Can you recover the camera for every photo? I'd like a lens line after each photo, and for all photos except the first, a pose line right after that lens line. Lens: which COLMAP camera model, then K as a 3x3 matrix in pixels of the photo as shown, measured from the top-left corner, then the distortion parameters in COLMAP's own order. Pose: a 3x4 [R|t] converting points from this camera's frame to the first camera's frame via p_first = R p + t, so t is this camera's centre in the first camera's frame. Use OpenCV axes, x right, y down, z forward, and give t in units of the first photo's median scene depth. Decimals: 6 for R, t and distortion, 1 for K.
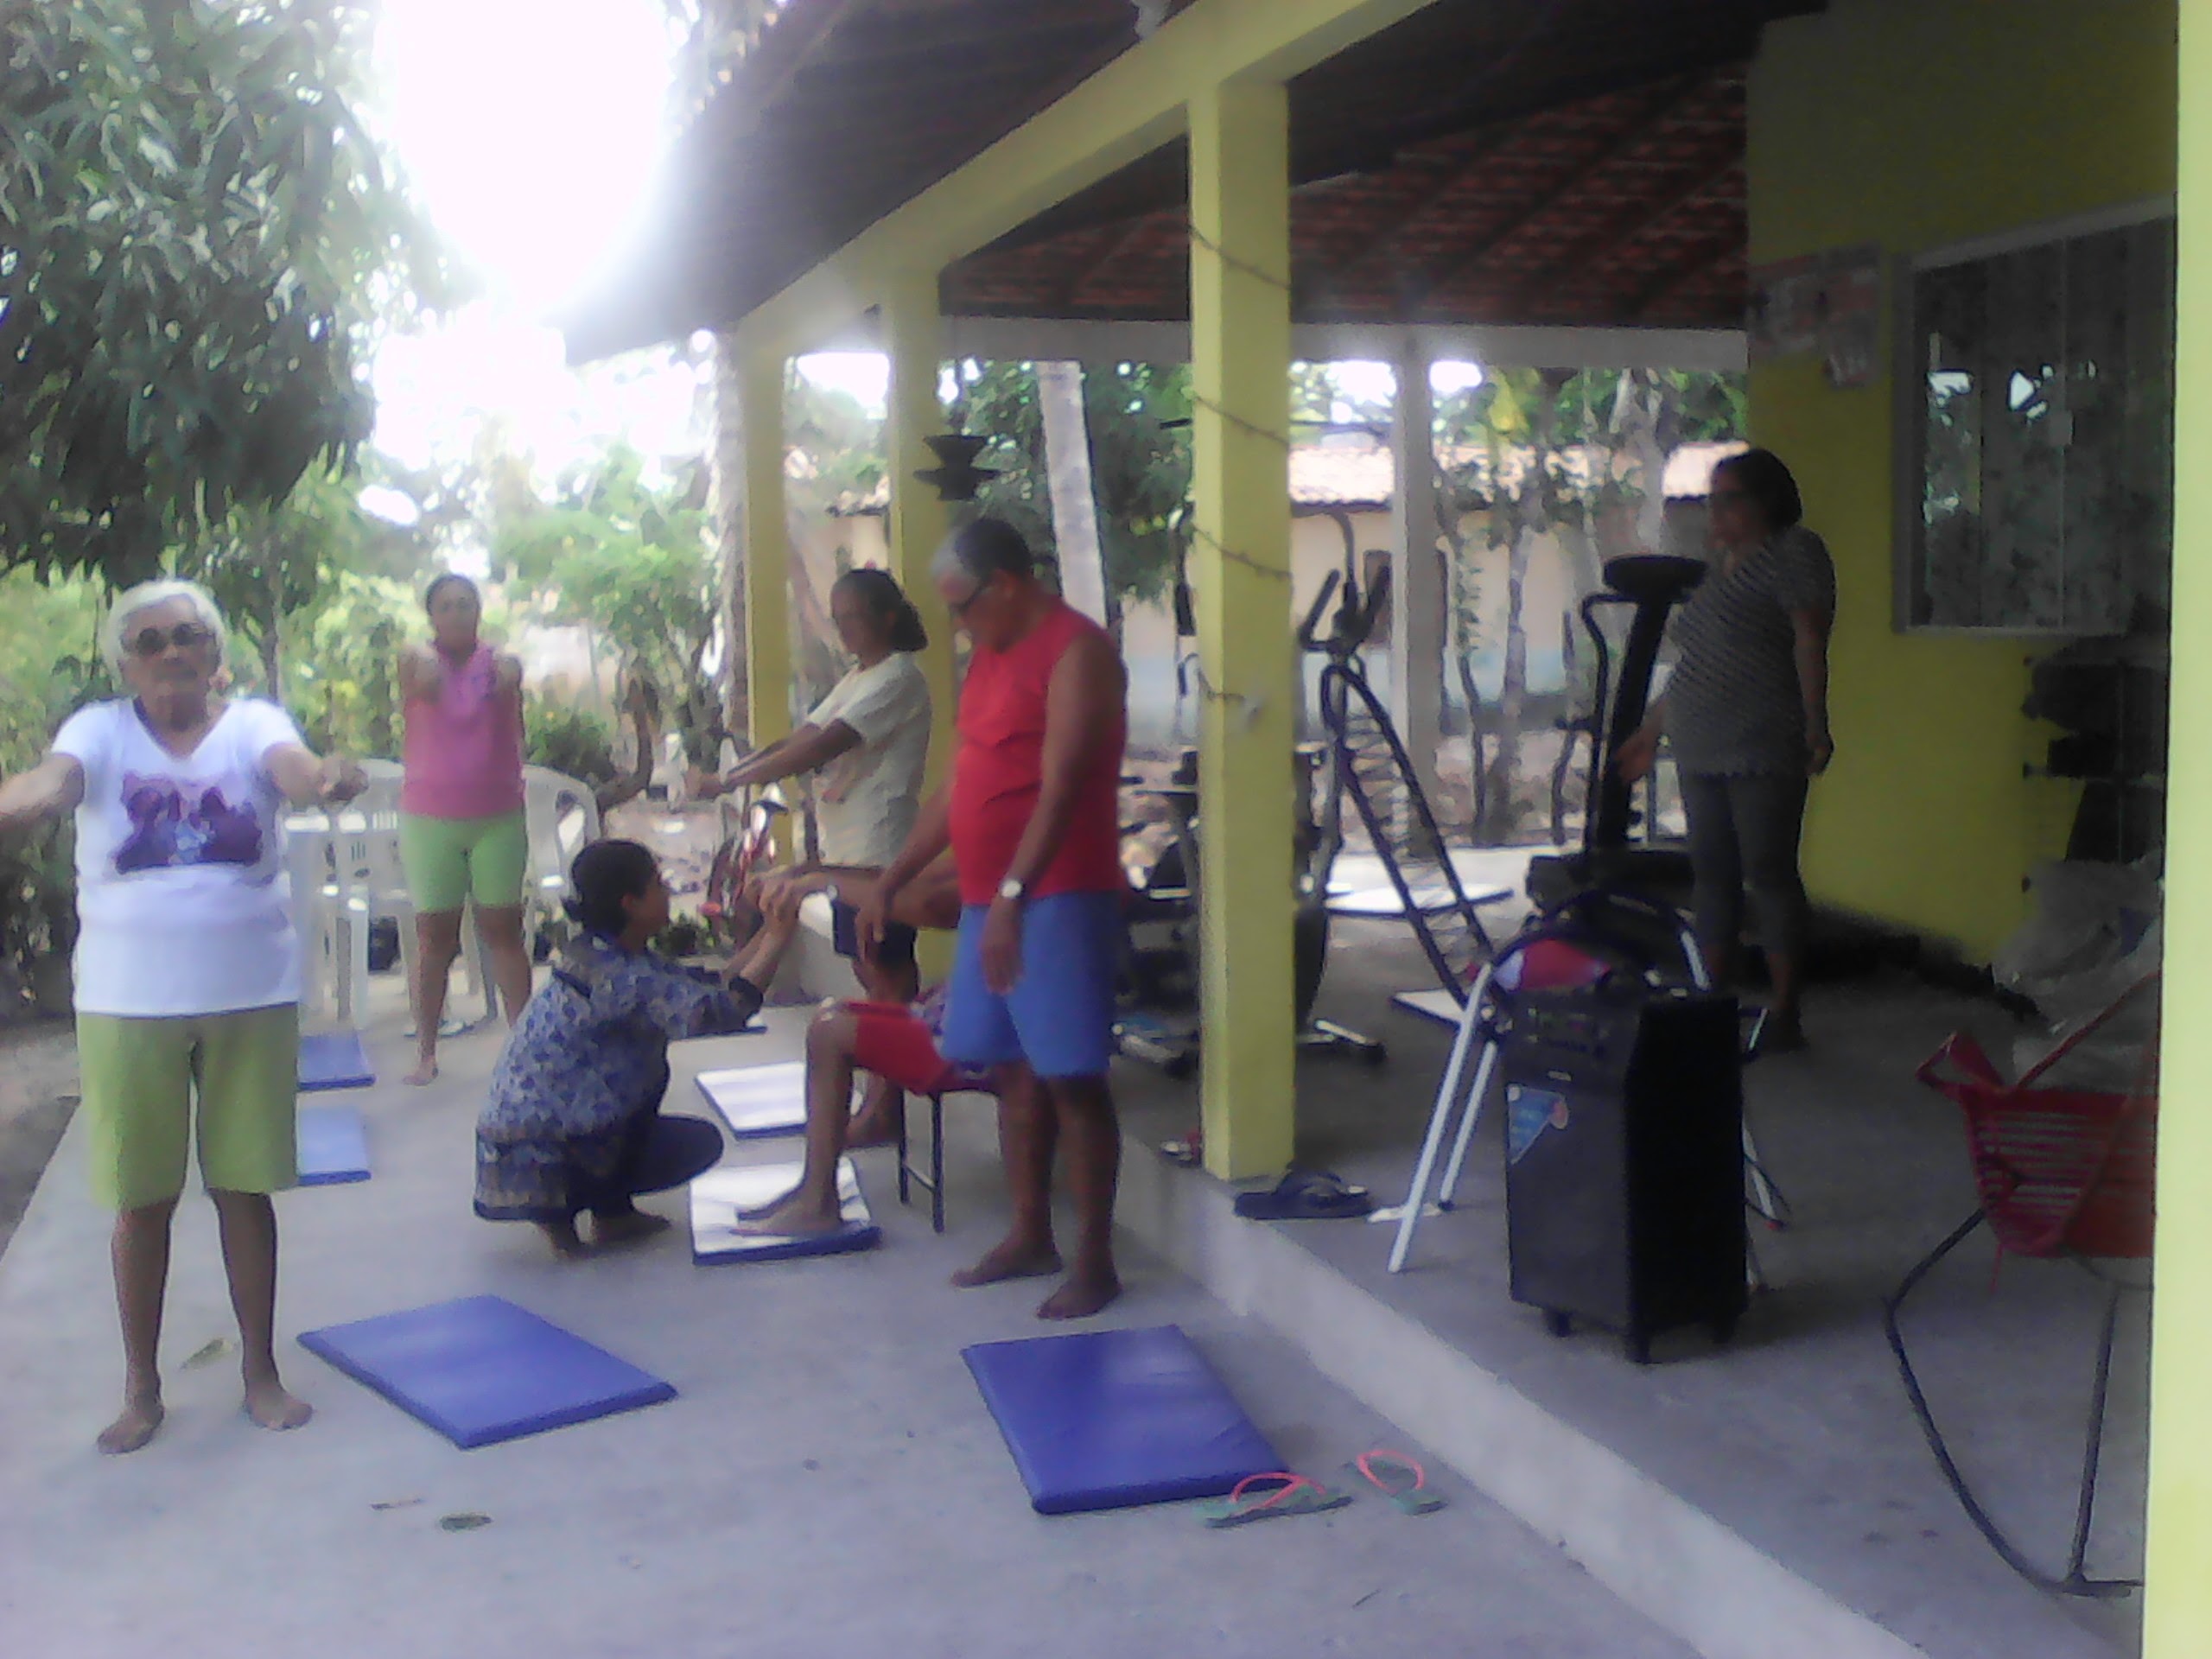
lens RADIAL K [[2712.8, 0, 1106.0], [0, 2712.8, 829.5], [0, 0, 1]] dist [-0.002036, -0.007502]
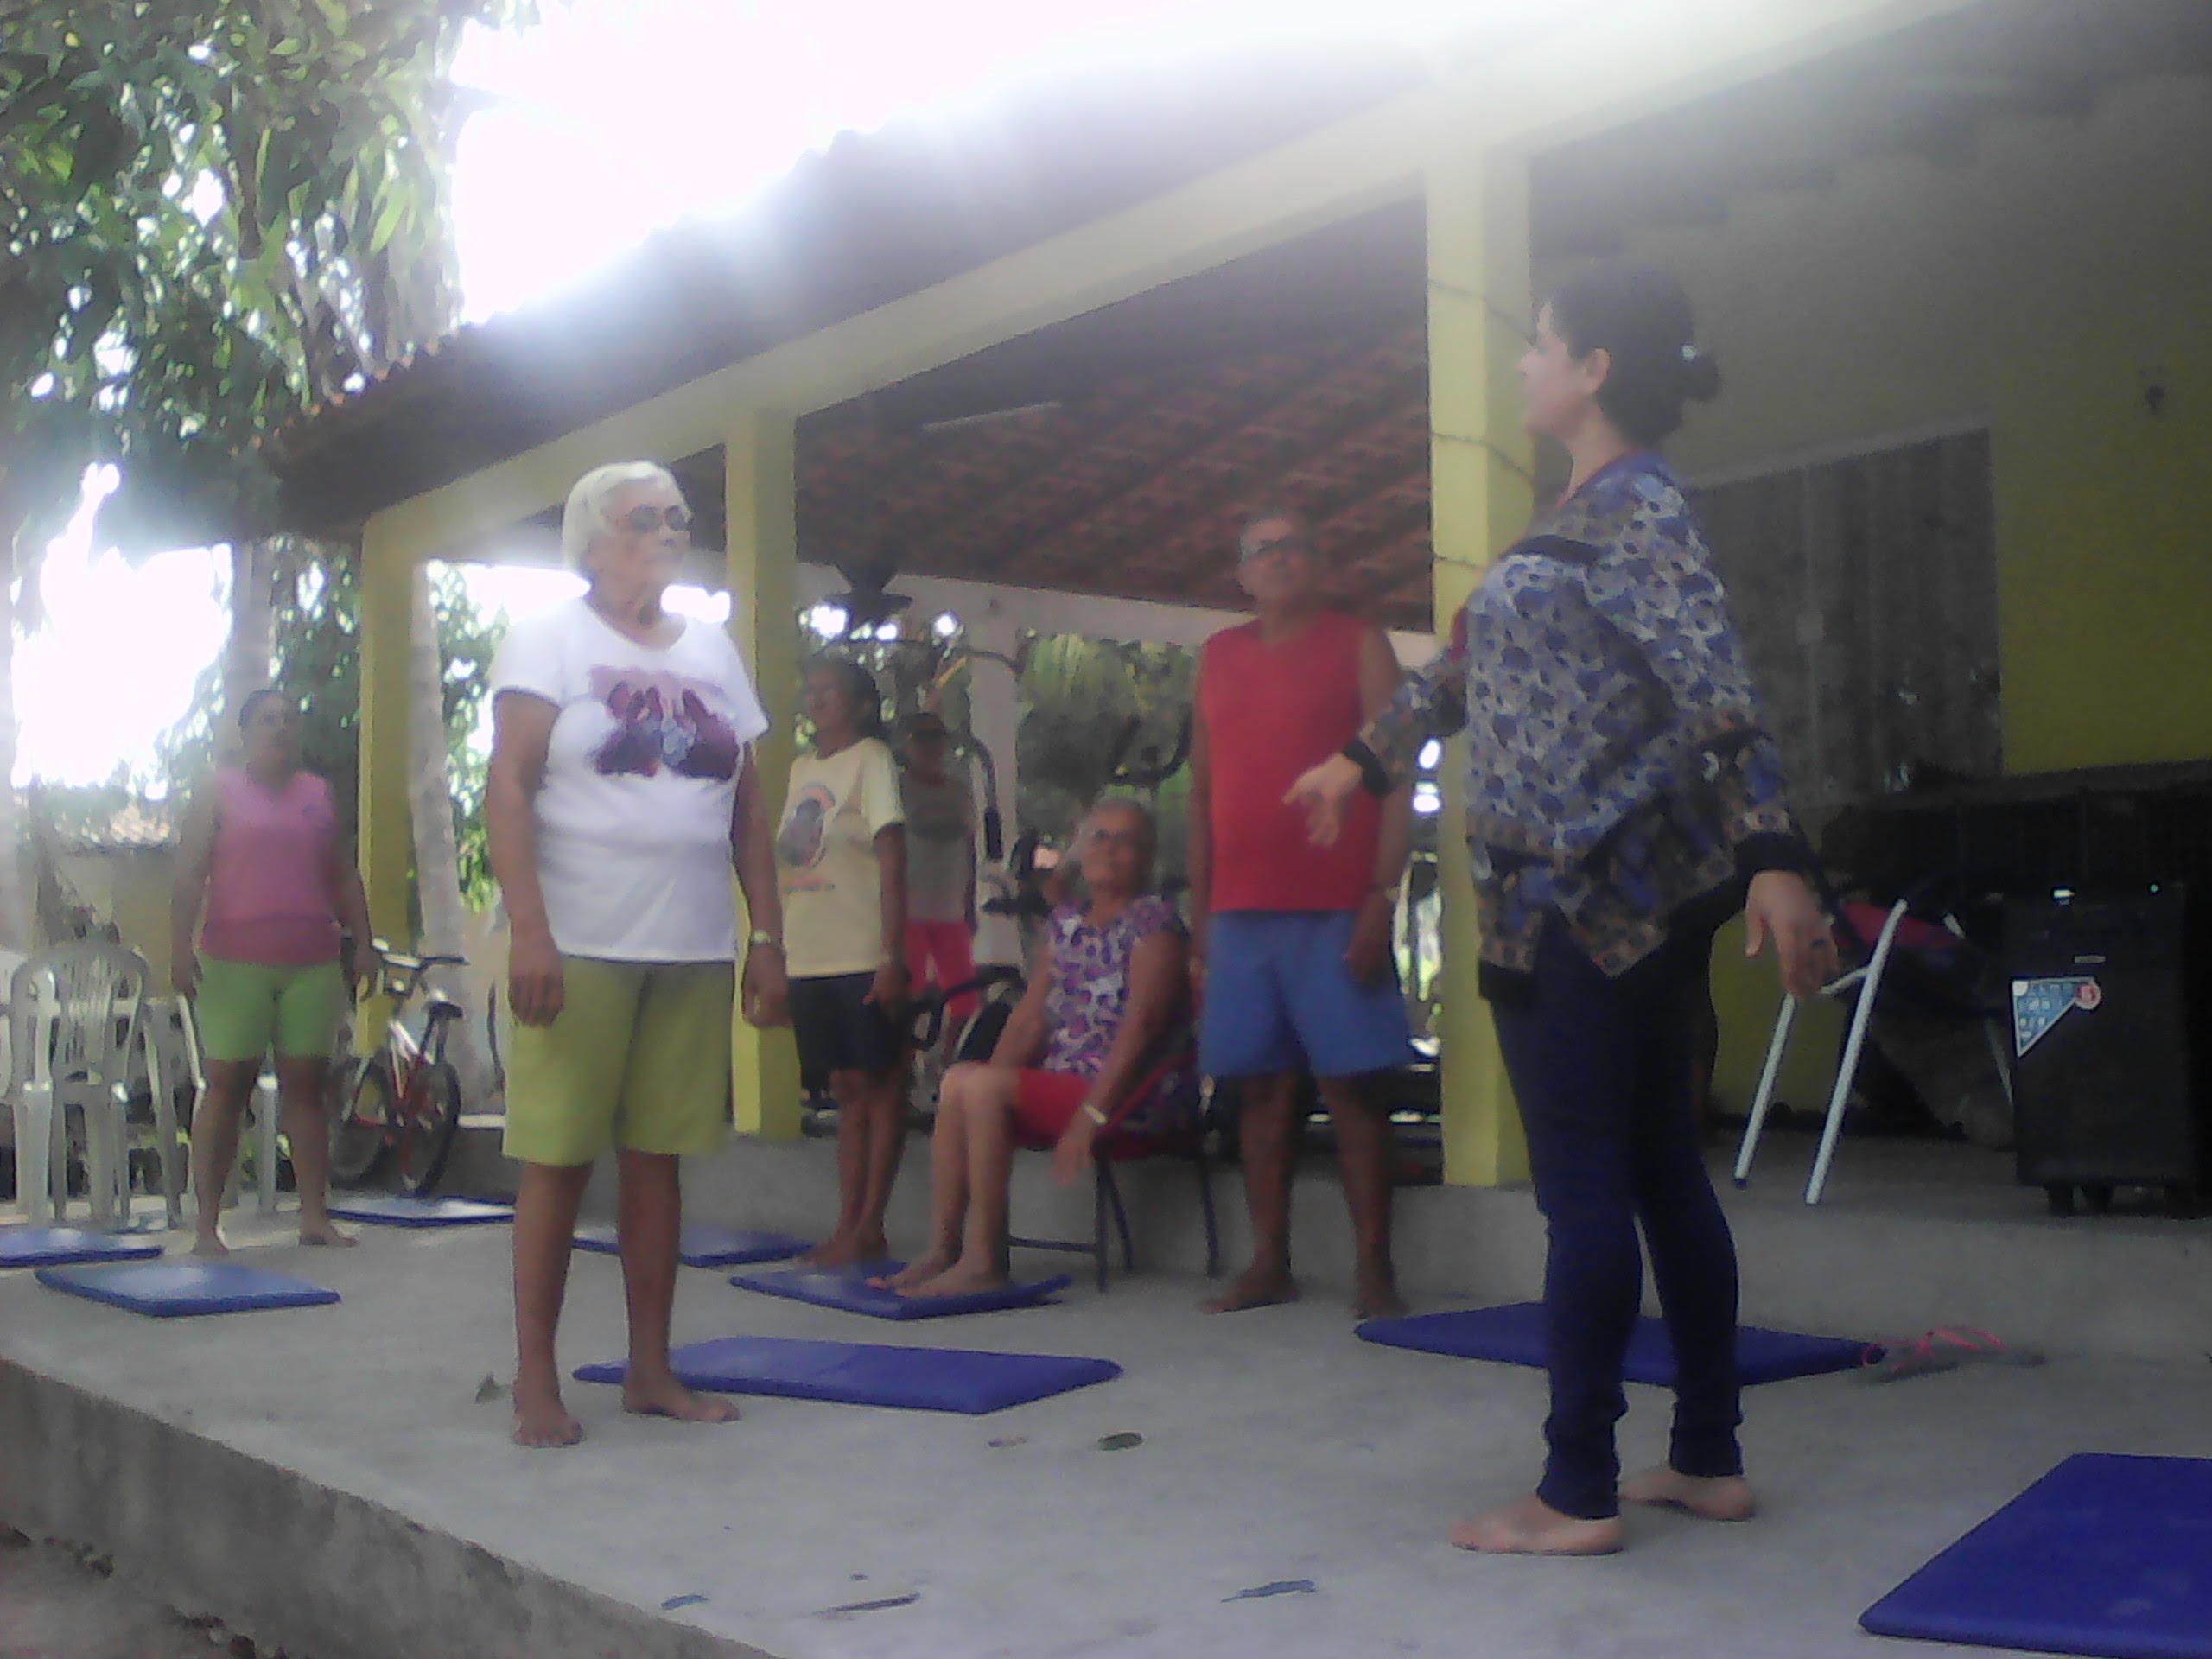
lens RADIAL K [[2712.8, 0, 1106.0], [0, 2712.8, 829.5], [0, 0, 1]] dist [-0.002036, -0.007502]
pose [[0.925277, 0.039757, 0.377203, -0.544118], [0.025473, 0.985732, -0.166381, 0.186970], [-0.378436, 0.163557, 0.911063, 0.126675]]
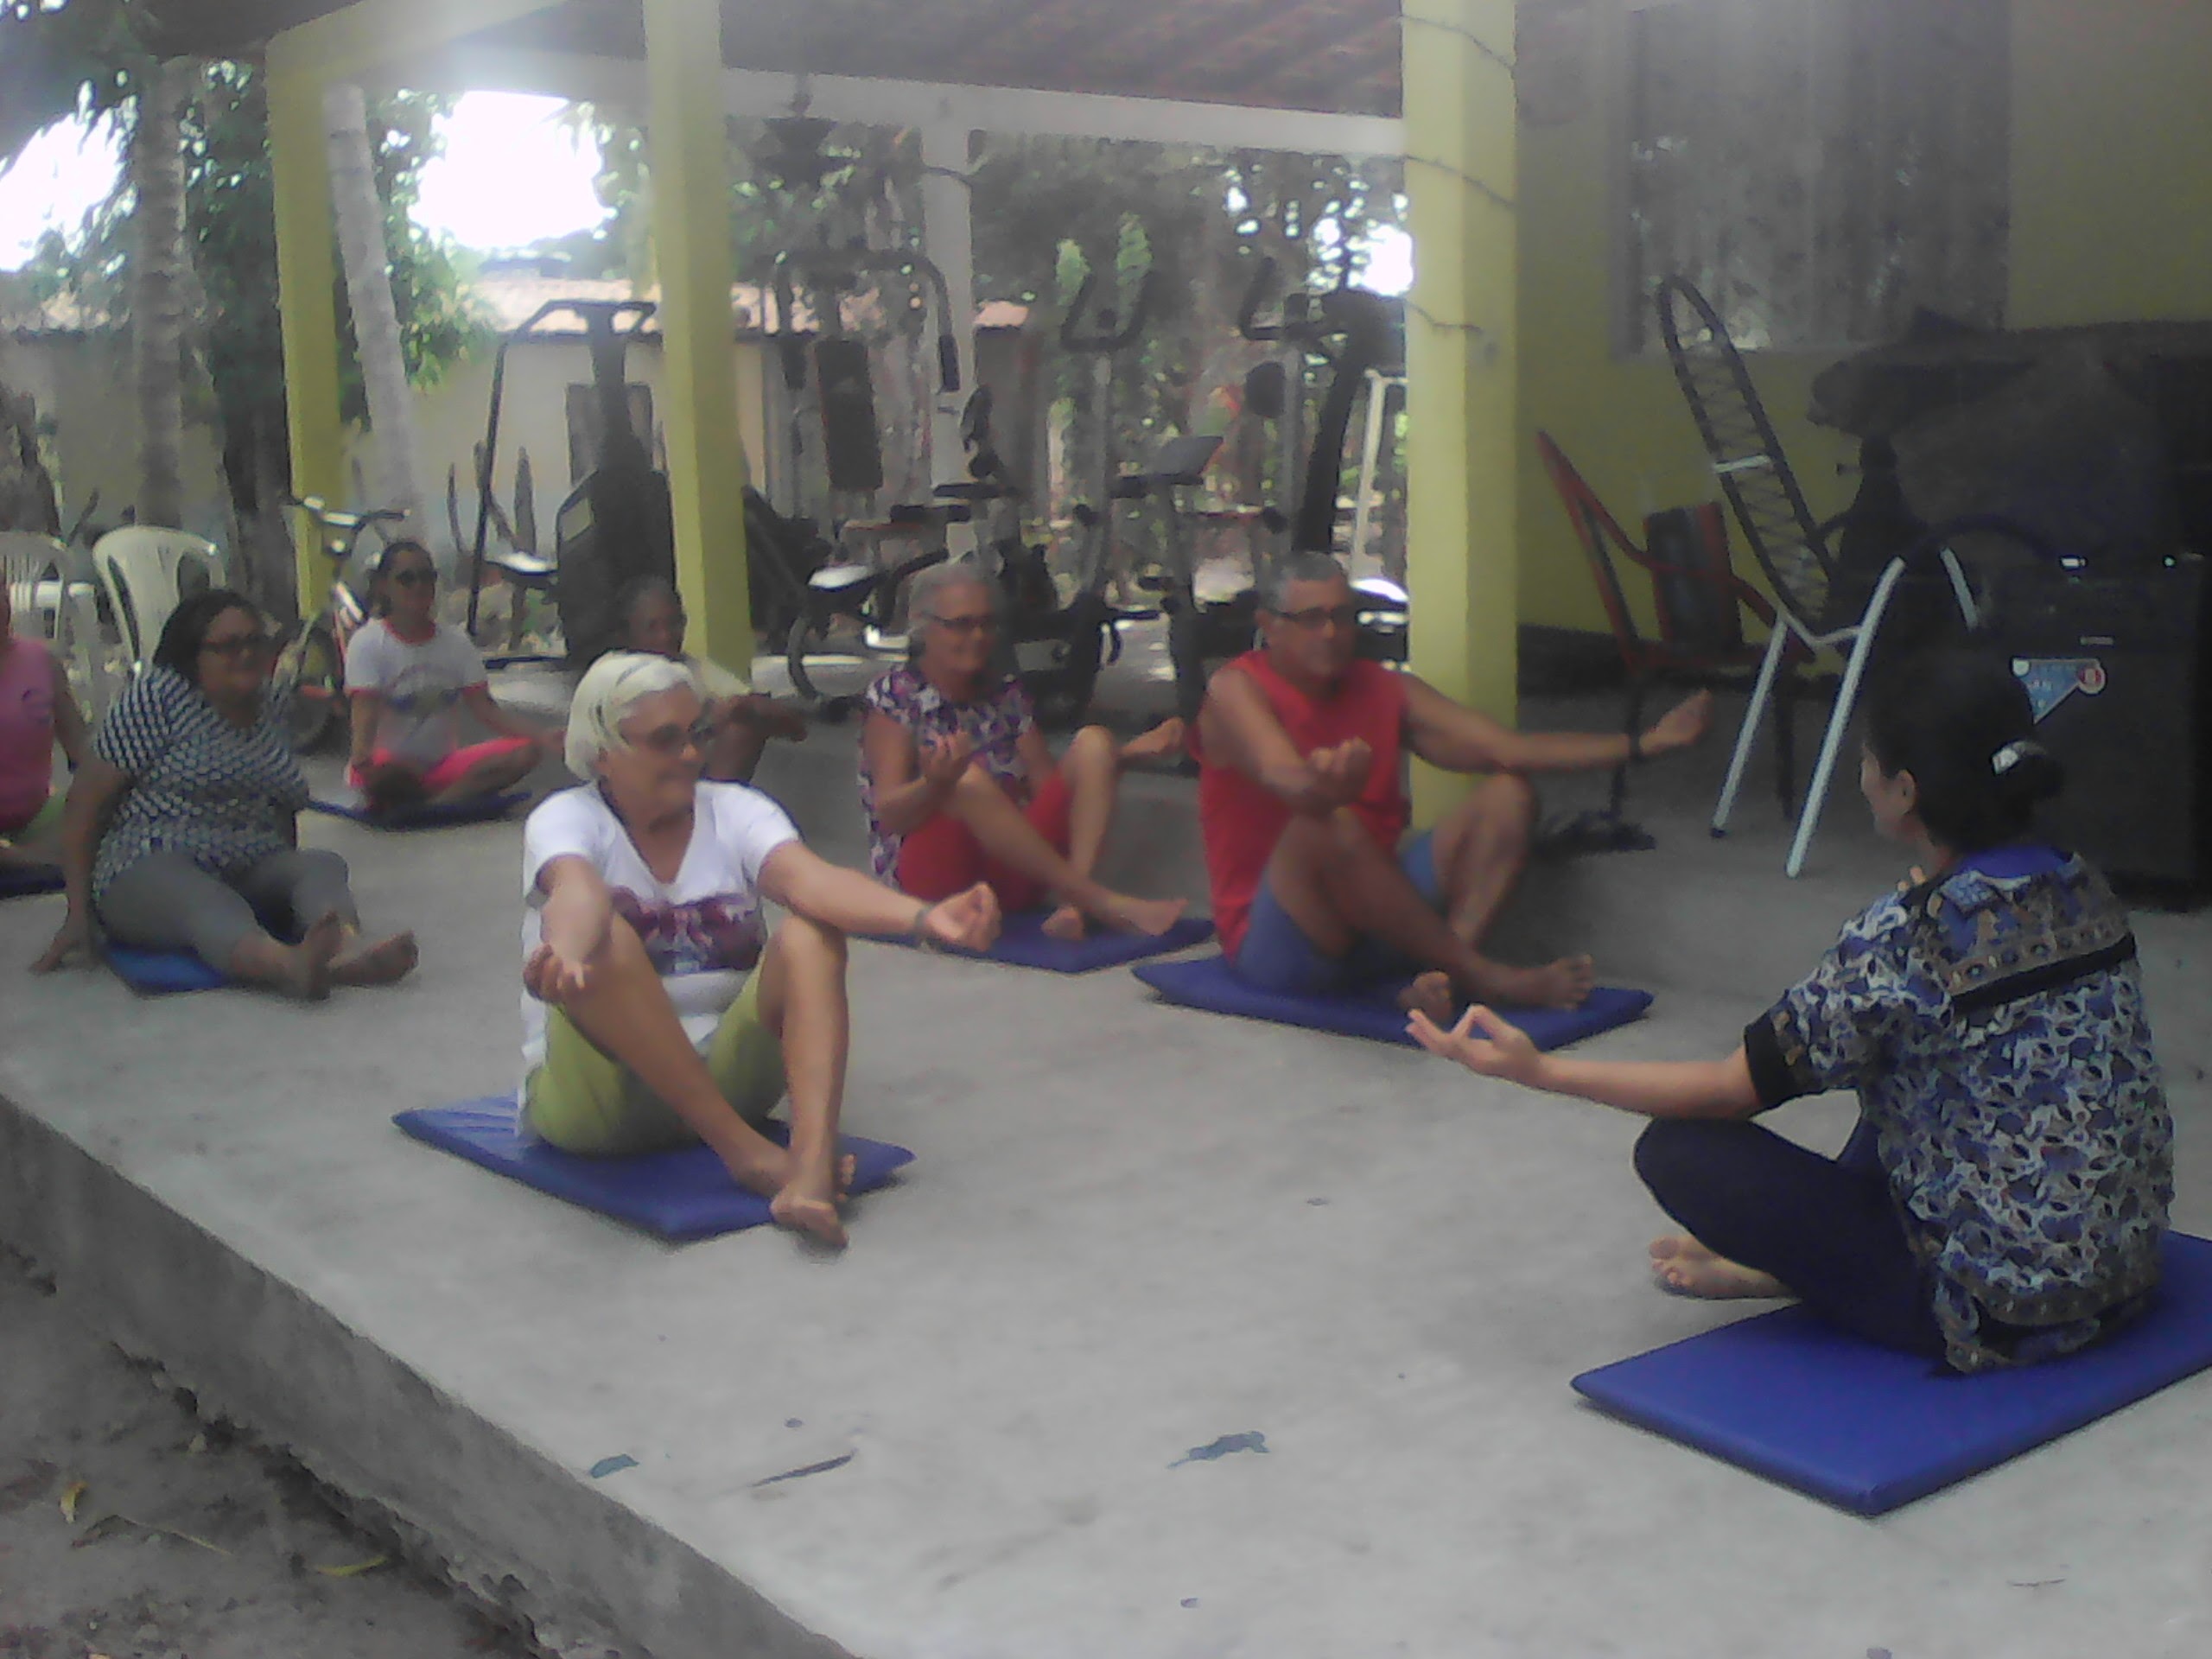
lens RADIAL K [[2712.8, 0, 1106.0], [0, 2712.8, 829.5], [0, 0, 1]] dist [-0.002036, -0.007502]
pose [[0.922270, -0.059041, 0.382011, -0.509938], [0.046279, 0.998023, 0.042518, 0.089616], [-0.383766, -0.021534, 0.923179, 0.169584]]
